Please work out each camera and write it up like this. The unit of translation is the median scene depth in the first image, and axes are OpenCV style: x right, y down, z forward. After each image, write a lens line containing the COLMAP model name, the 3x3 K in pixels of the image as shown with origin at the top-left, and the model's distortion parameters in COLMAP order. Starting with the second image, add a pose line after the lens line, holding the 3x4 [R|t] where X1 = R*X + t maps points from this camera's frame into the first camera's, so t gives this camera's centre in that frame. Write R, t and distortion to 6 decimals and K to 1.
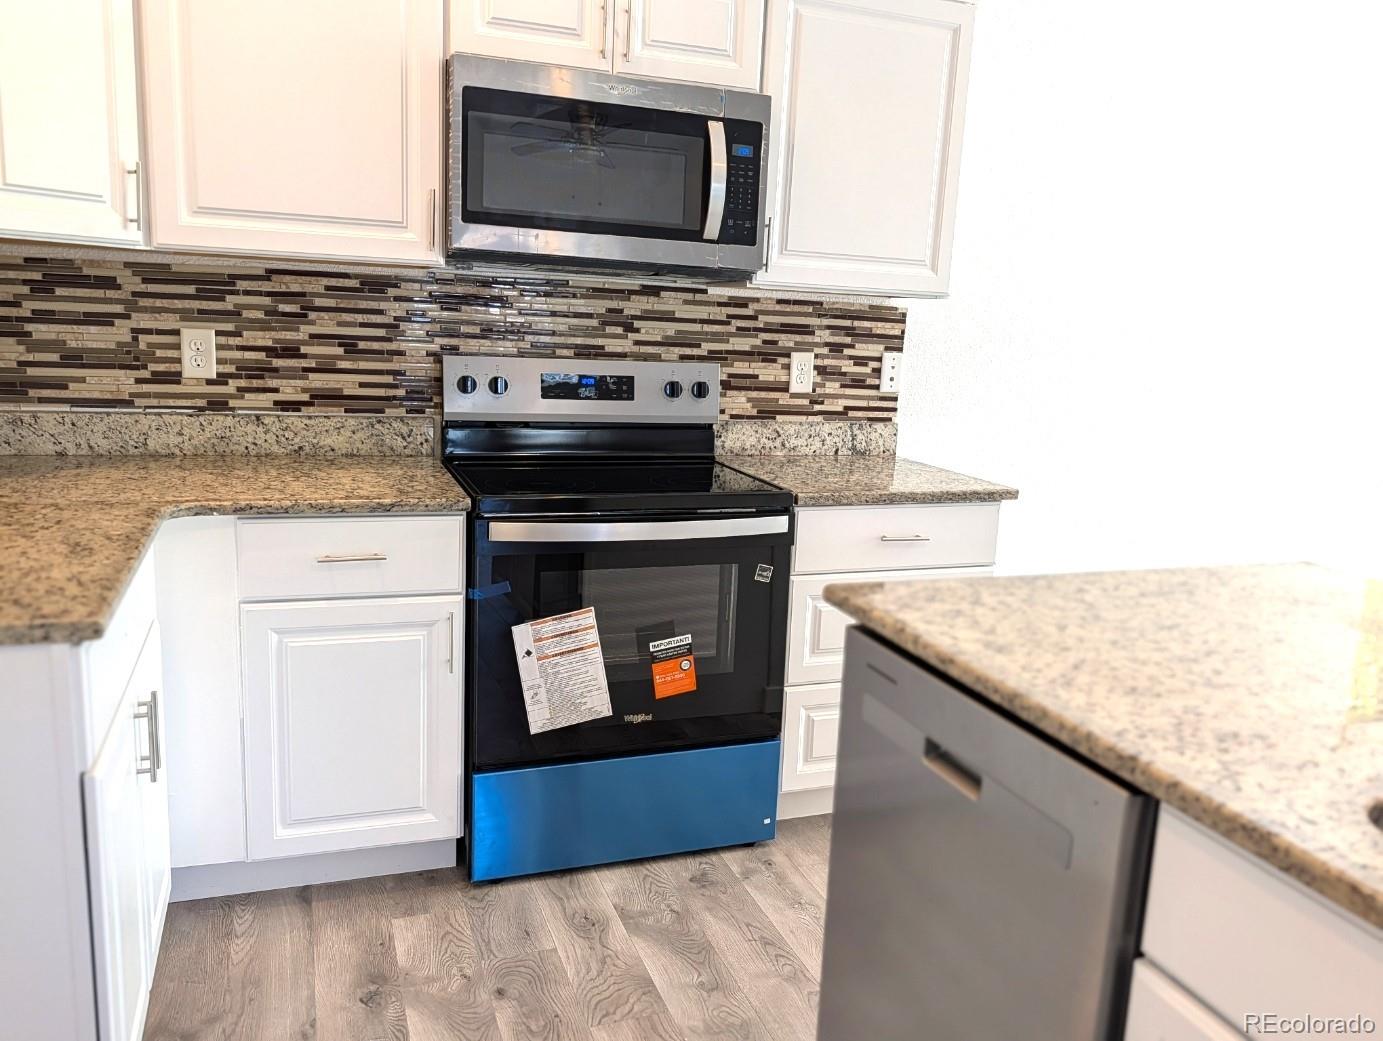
lens RADIAL K [[1090.1, 0, 707.4], [0, 1090.1, 520.8], [0, 0, 1]] dist [0.042980, -0.052420]
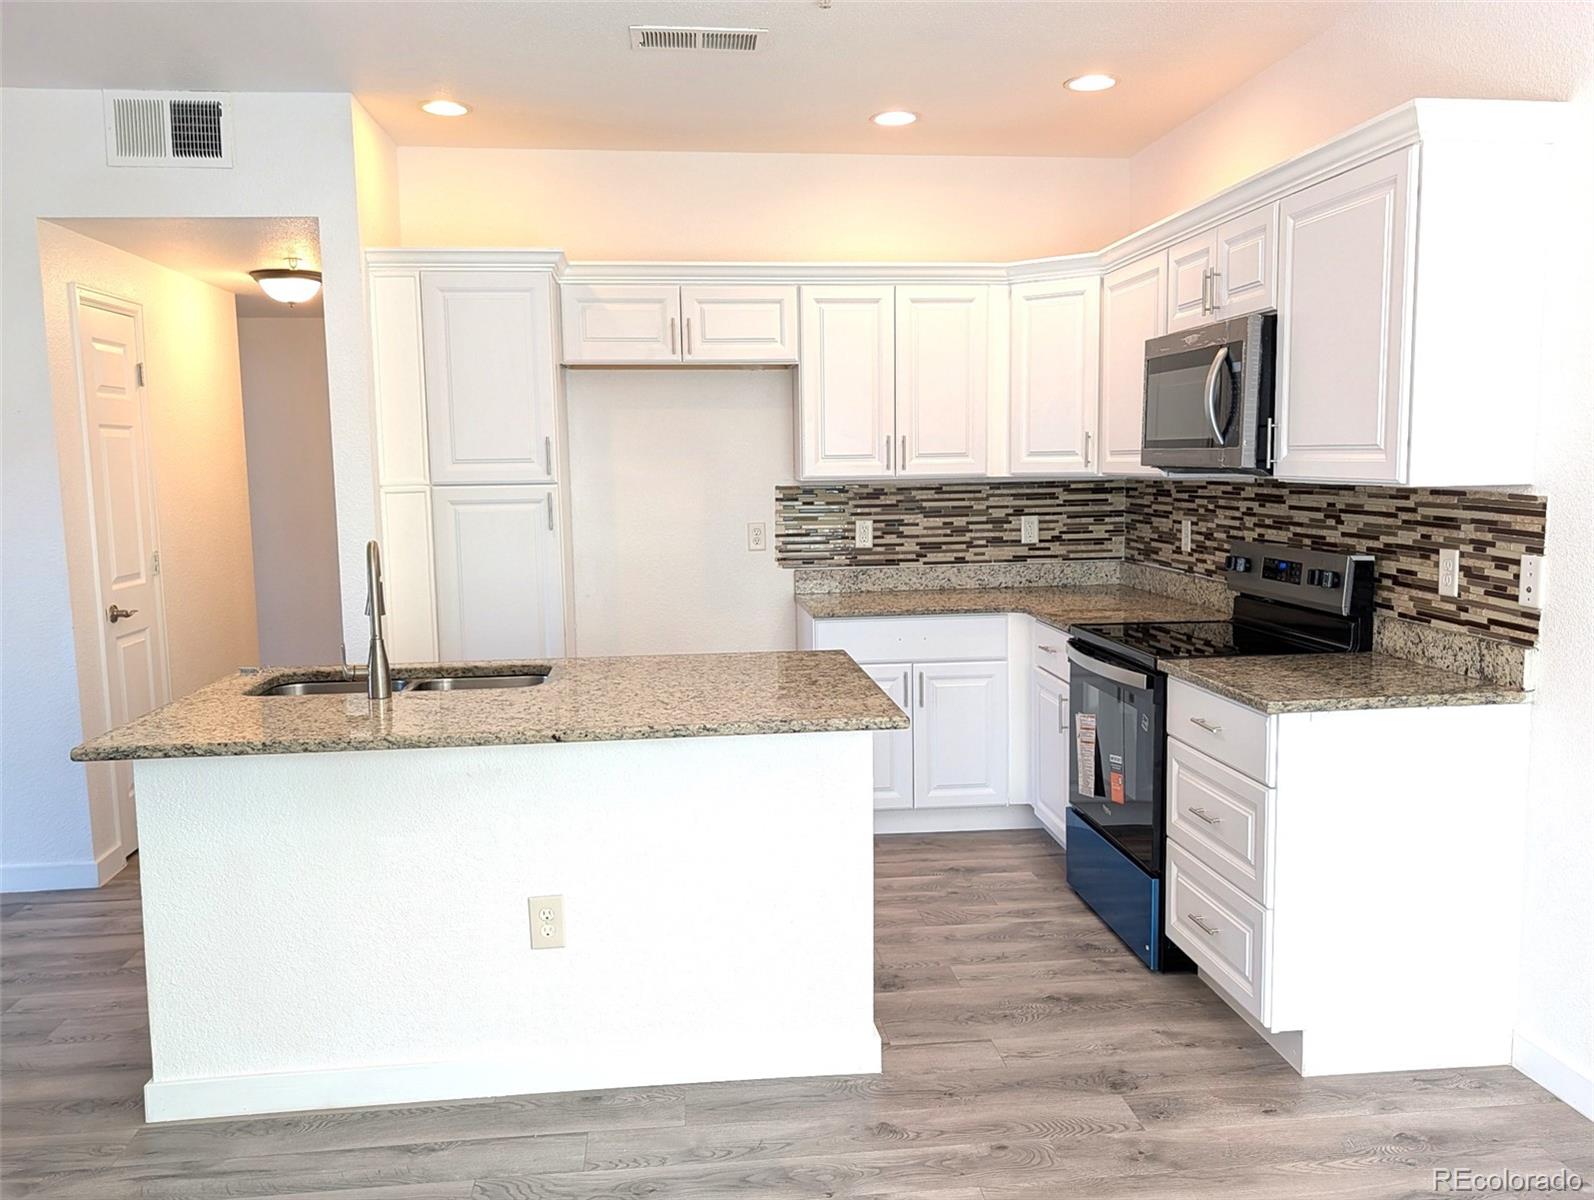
lens RADIAL K [[1256.5, 0, 806.8], [0, 1256.5, 599.8], [0, 0, 1]] dist [0.042980, -0.052420]
pose [[-0.245064, 0.060896, -0.967593, 1.395443], [-0.181912, 0.977411, 0.107587, -0.155382], [0.952287, 0.202383, -0.228451, 0.895917]]
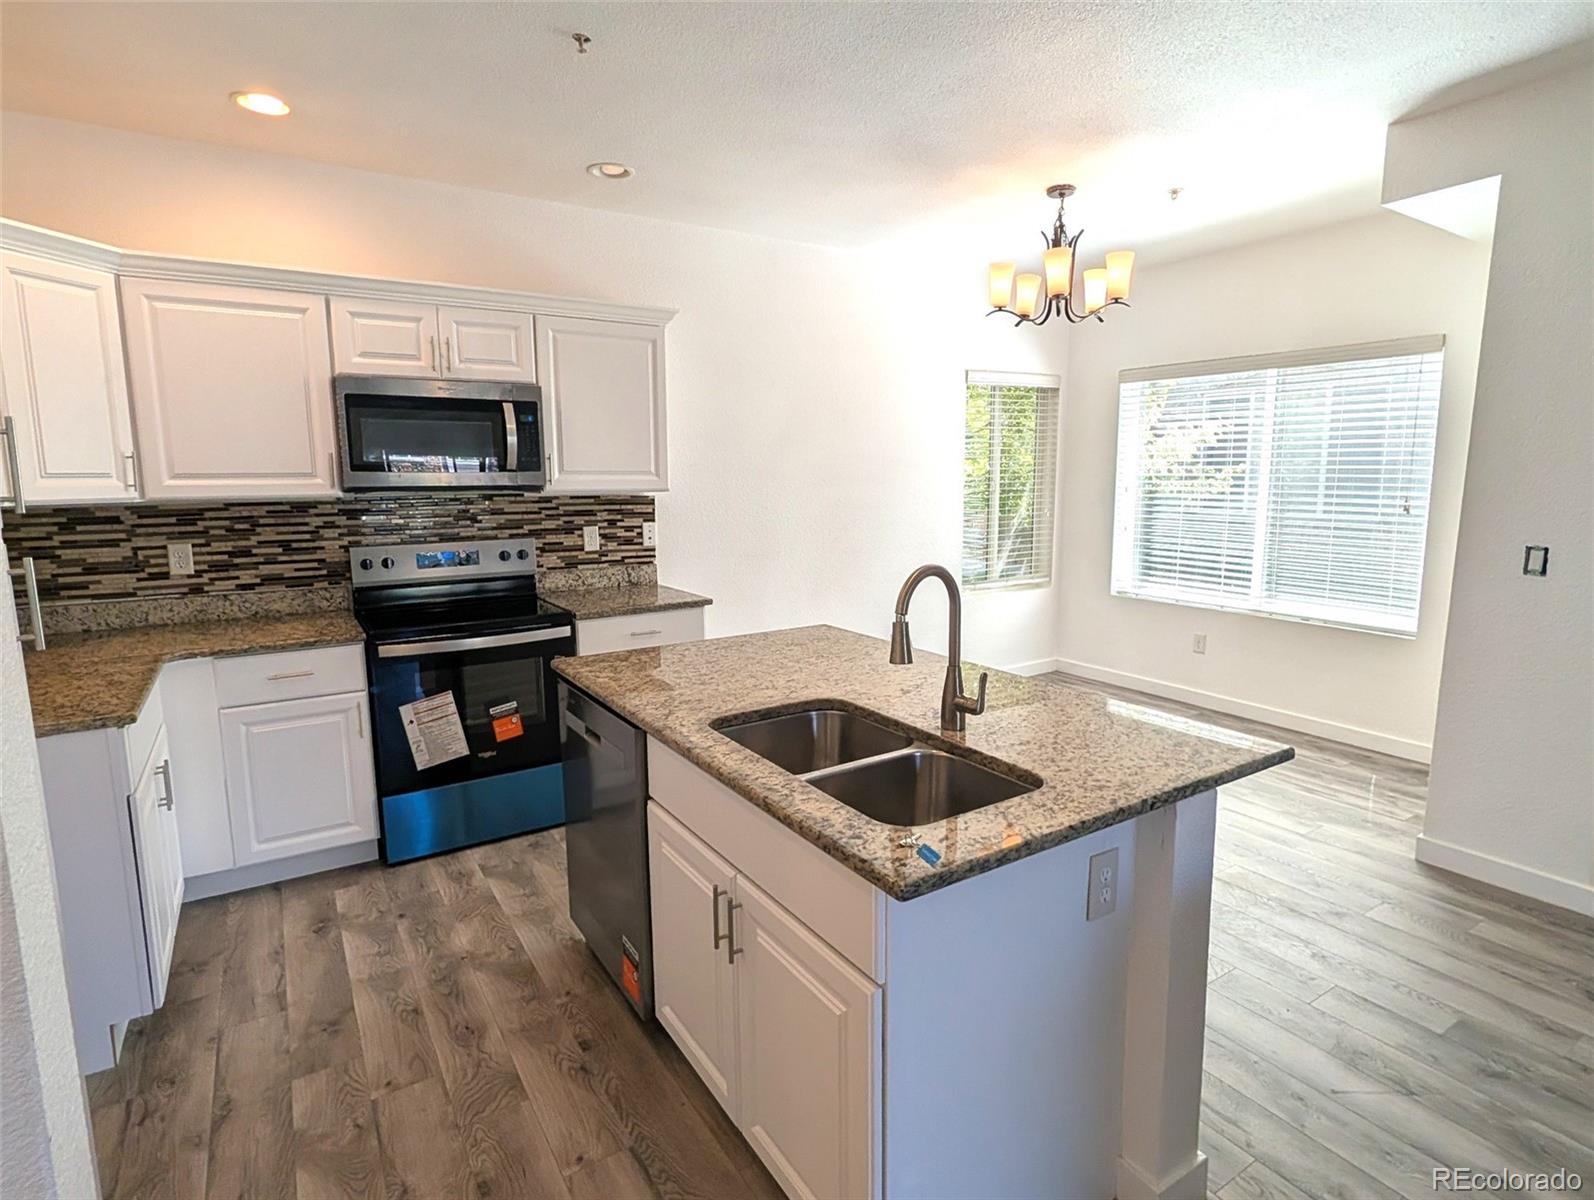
lens RADIAL K [[838.9, 0, 799.2], [0, 838.9, 587.7], [0, 0, 1]] dist [0.007961, -0.001540]
pose [[0.976715, -0.085218, 0.196891, 0.163602], [0.094480, 0.994797, -0.038119, 0.018997], [-0.192618, 0.055833, 0.979684, -0.356250]]
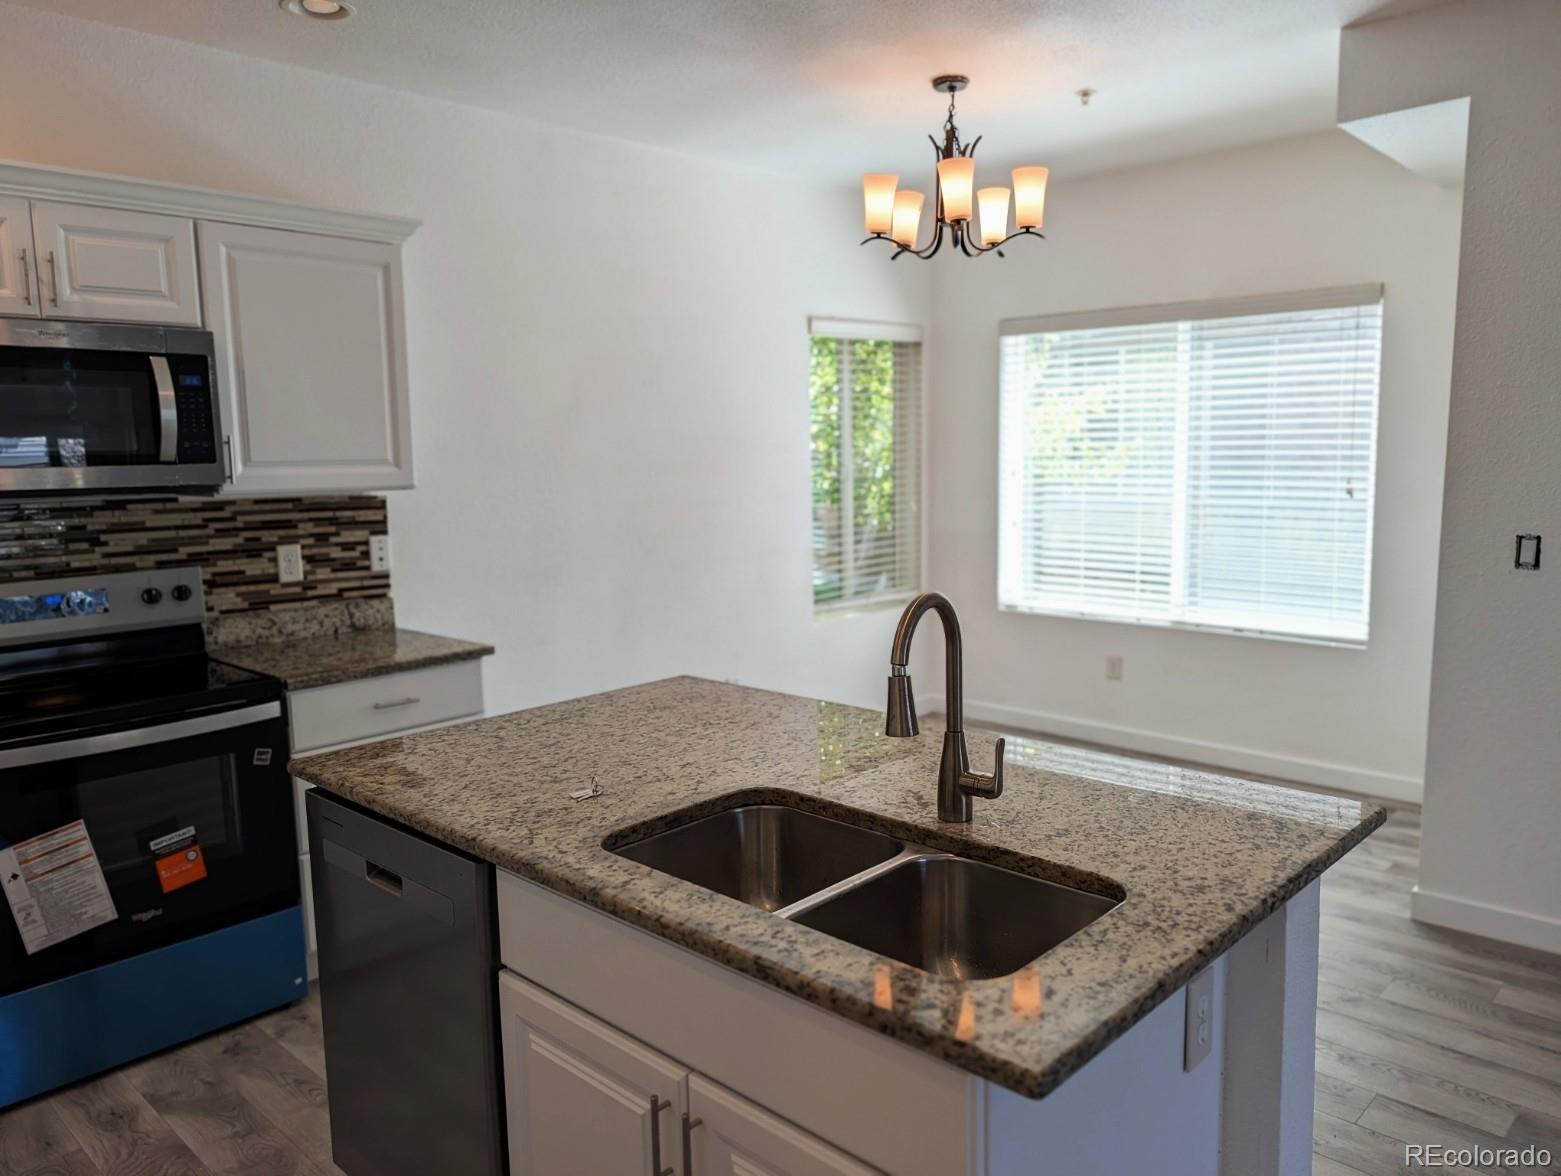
lens RADIAL K [[1137.2, 0, 800.1], [0, 1137.2, 588.2], [0, 0, 1]] dist [0.025193, -0.024084]
pose [[0.896052, -0.121285, 0.427060, 0.063704], [0.146234, 0.988909, -0.025977, -0.010023], [-0.419173, 0.085728, 0.903850, -0.275320]]
